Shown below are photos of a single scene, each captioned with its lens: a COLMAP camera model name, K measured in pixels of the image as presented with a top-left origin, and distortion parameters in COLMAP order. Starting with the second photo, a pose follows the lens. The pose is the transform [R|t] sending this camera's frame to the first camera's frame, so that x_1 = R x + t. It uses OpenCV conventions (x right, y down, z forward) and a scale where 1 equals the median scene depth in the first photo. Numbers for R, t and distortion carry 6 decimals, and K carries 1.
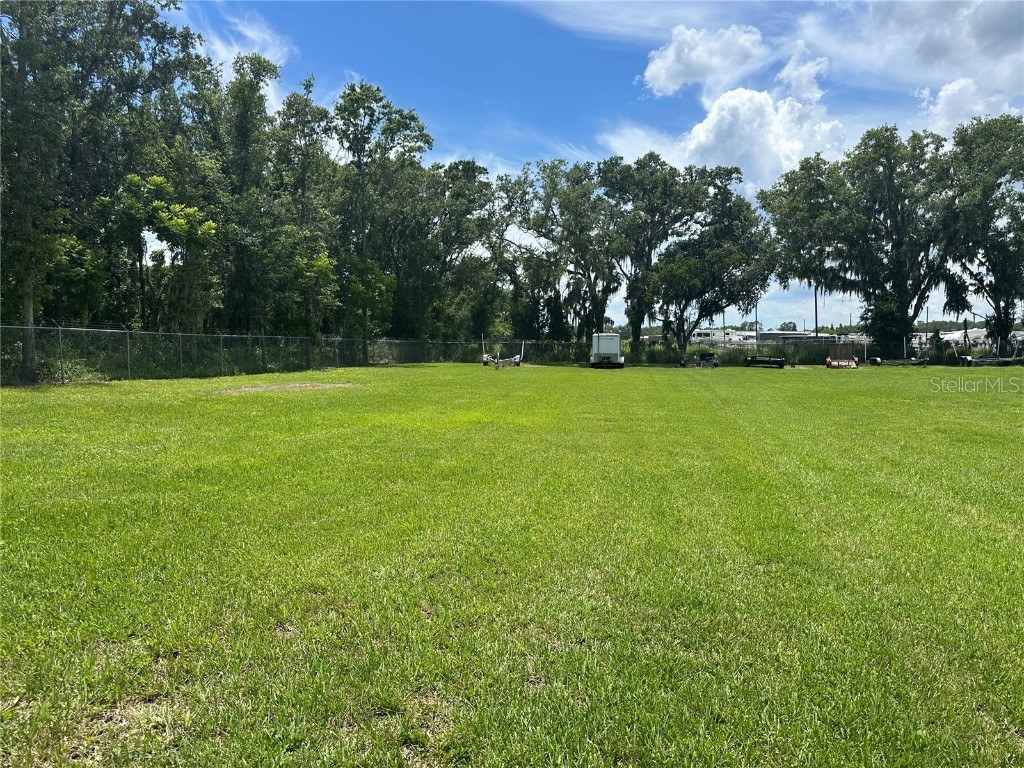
lens RADIAL K [[712.9, 0, 509.6], [0, 712.9, 388.9], [0, 0, 1]] dist [0.000854, -0.007274]
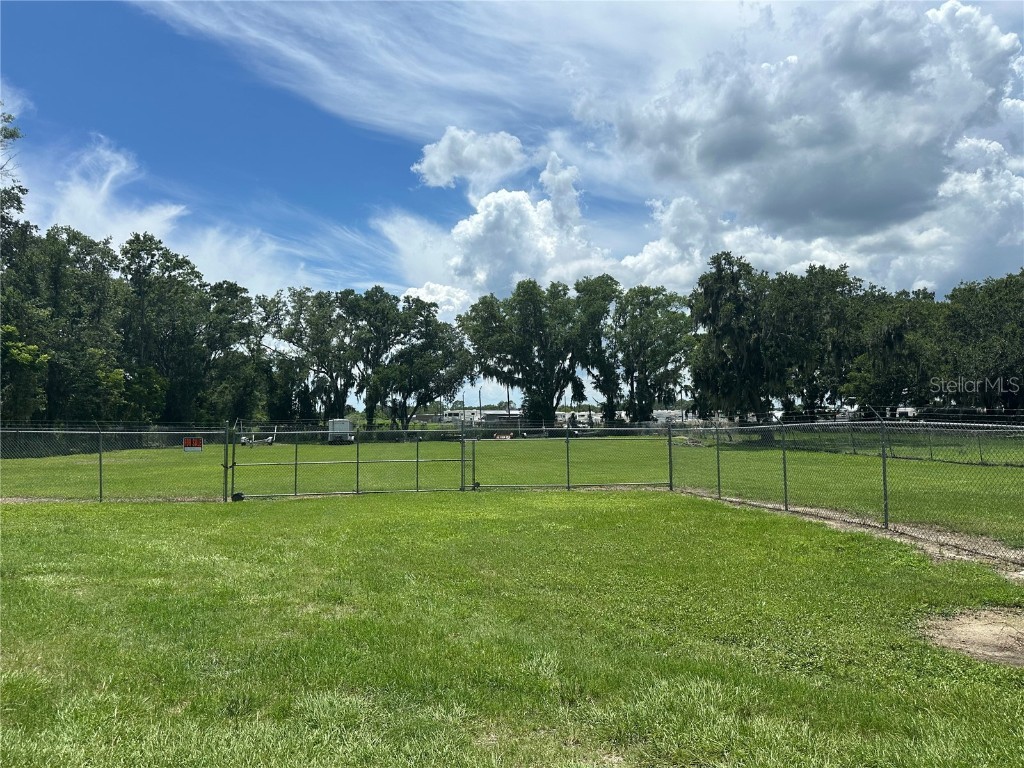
lens RADIAL K [[720.5, 0, 514.9], [0, 720.5, 376.6], [0, 0, 1]] dist [0.102576, -0.131195]
pose [[0.951447, 0.005786, 0.307759, 0.024270], [0.033008, 0.992140, -0.120699, 0.017543], [-0.306038, 0.124997, 0.943778, -0.371465]]
